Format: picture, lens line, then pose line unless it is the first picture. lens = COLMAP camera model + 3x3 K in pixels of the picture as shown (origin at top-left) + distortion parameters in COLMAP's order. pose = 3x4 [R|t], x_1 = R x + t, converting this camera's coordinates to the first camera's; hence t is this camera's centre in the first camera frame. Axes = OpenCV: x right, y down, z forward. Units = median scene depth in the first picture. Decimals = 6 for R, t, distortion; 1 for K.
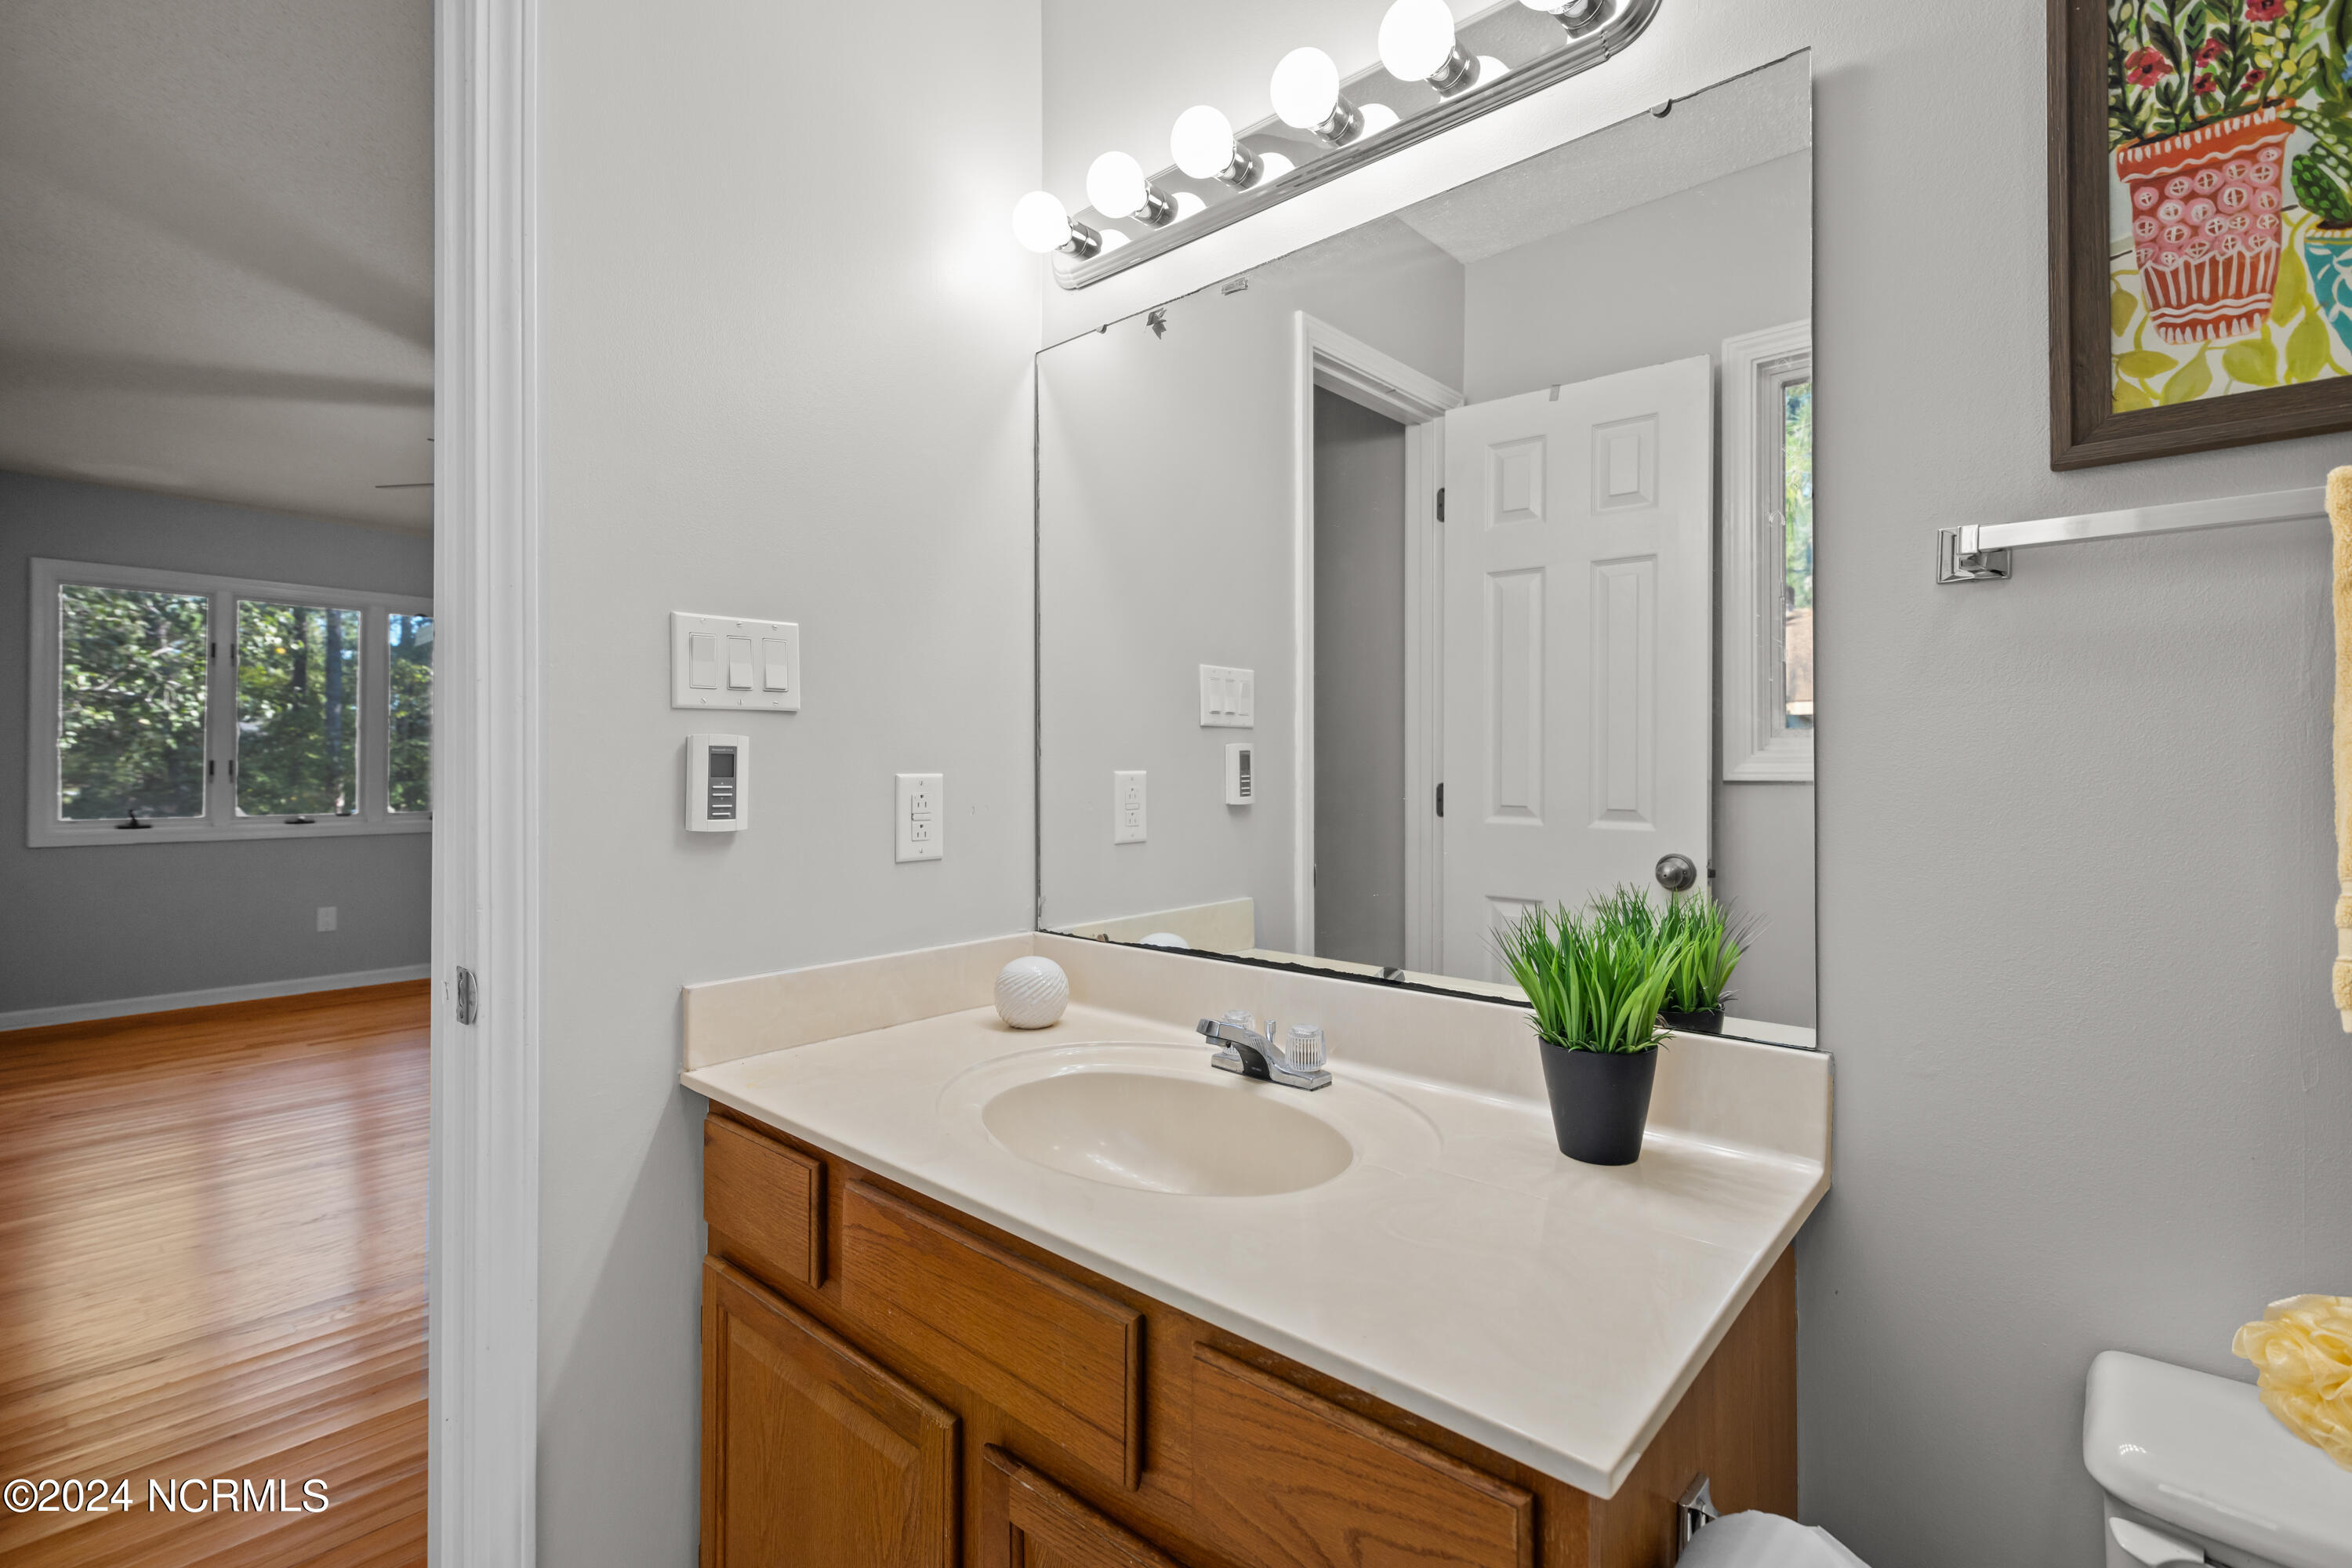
lens RADIAL K [[1082.1, 0, 1172.0], [0, 1082.1, 771.6], [0, 0, 1]] dist [0.003494, 0.000473]
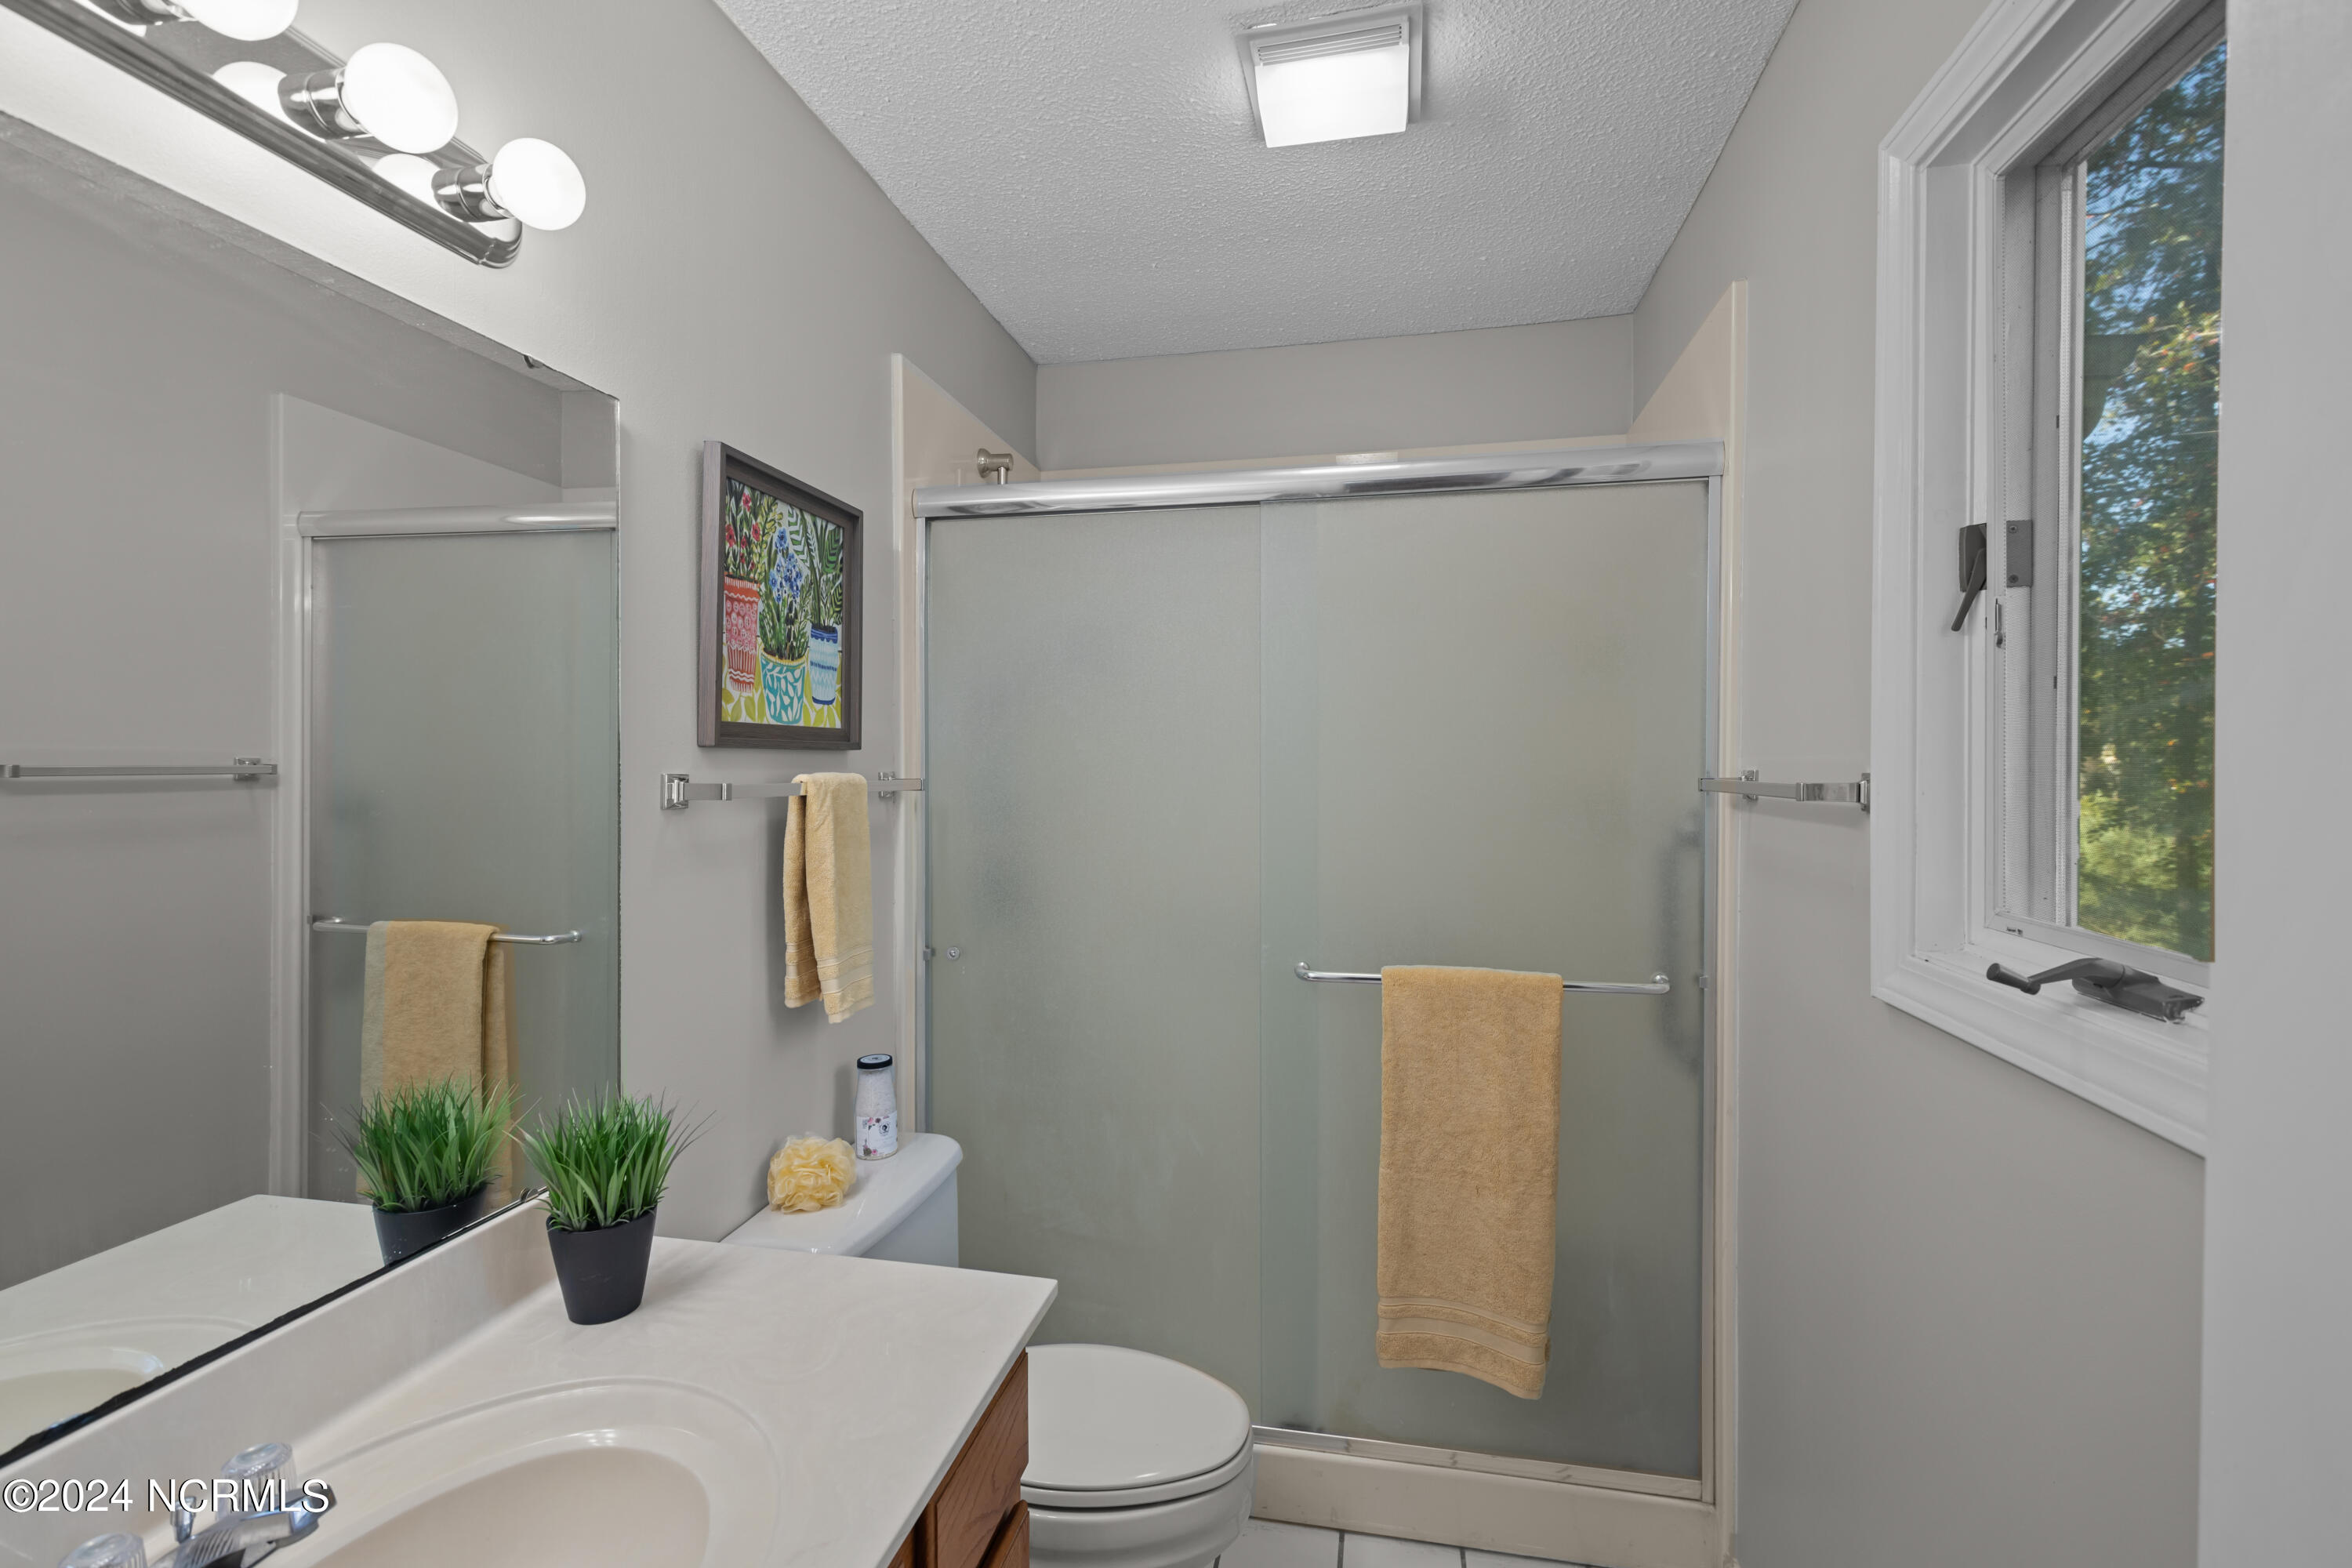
lens RADIAL K [[1082.1, 0, 1170.7], [0, 1082.1, 775.8], [0, 0, 1]] dist [0.003494, 0.000473]
pose [[-0.495913, -0.006330, 0.868349, -1.079884], [0.000655, 0.999970, 0.007663, -0.263296], [-0.868372, 0.004368, -0.495894, 1.291624]]
